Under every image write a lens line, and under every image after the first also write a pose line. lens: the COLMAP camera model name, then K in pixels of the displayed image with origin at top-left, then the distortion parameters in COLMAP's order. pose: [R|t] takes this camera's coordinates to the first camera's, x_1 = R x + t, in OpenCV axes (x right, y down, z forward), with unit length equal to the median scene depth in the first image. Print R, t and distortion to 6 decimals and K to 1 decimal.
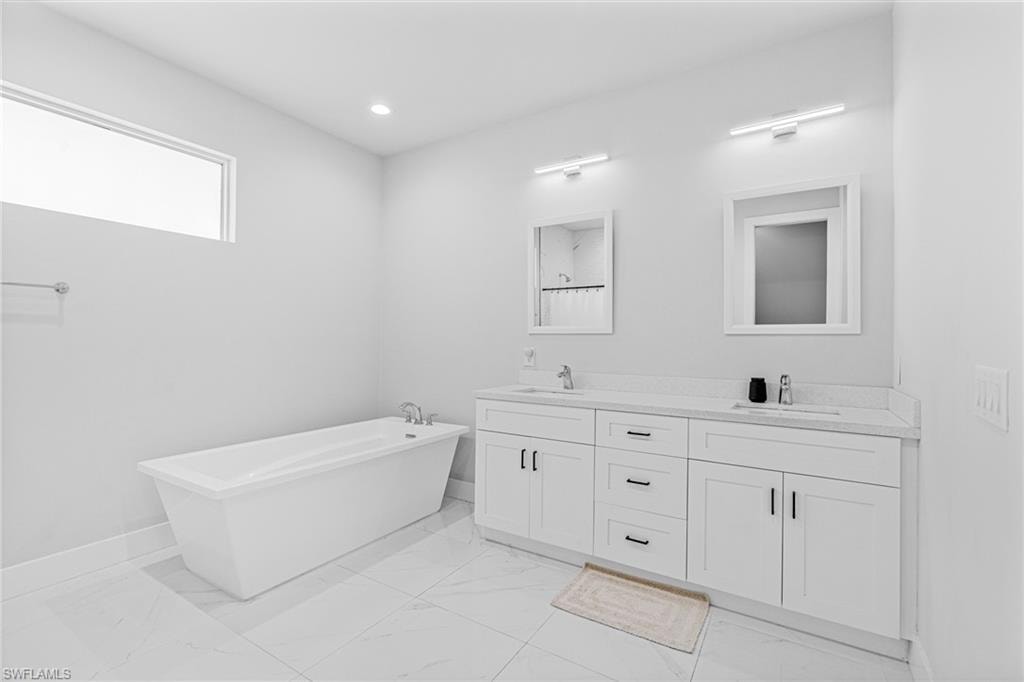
lens RADIAL K [[462.0, 0, 508.7], [0, 462.0, 335.1], [0, 0, 1]] dist [-0.001075, -0.000307]
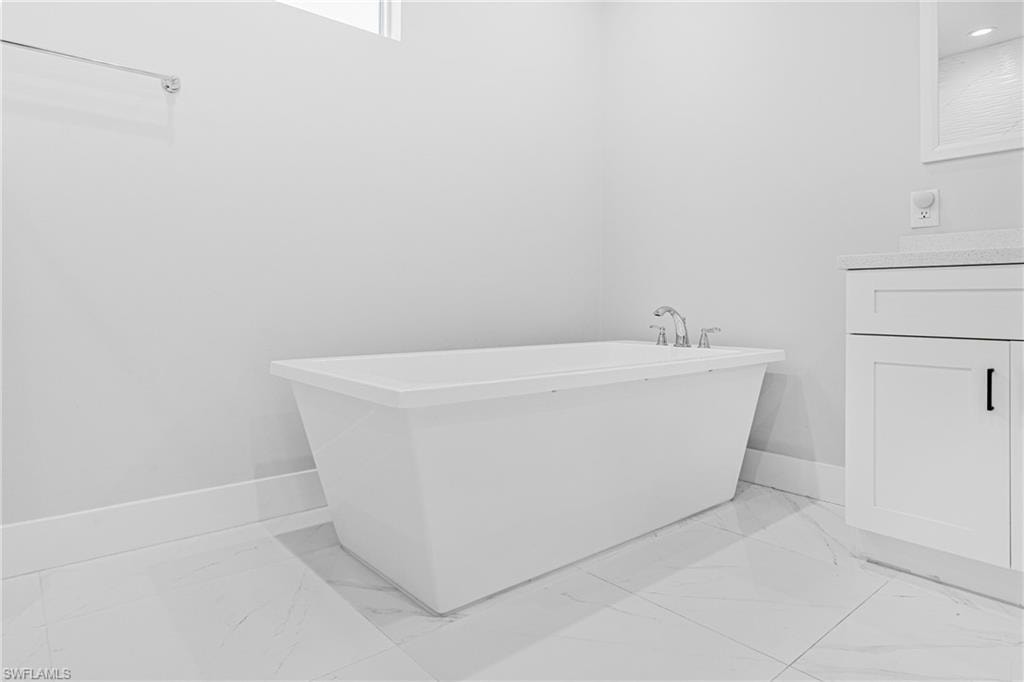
lens RADIAL K [[594.7, 0, 506.2], [0, 594.7, 298.9], [0, 0, 1]] dist [-0.001737, -0.002324]
pose [[0.950781, -0.008890, -0.309735, -0.227941], [0.010221, 0.999944, 0.002675, 0.167823], [0.309694, -0.005710, 0.950819, 0.300307]]
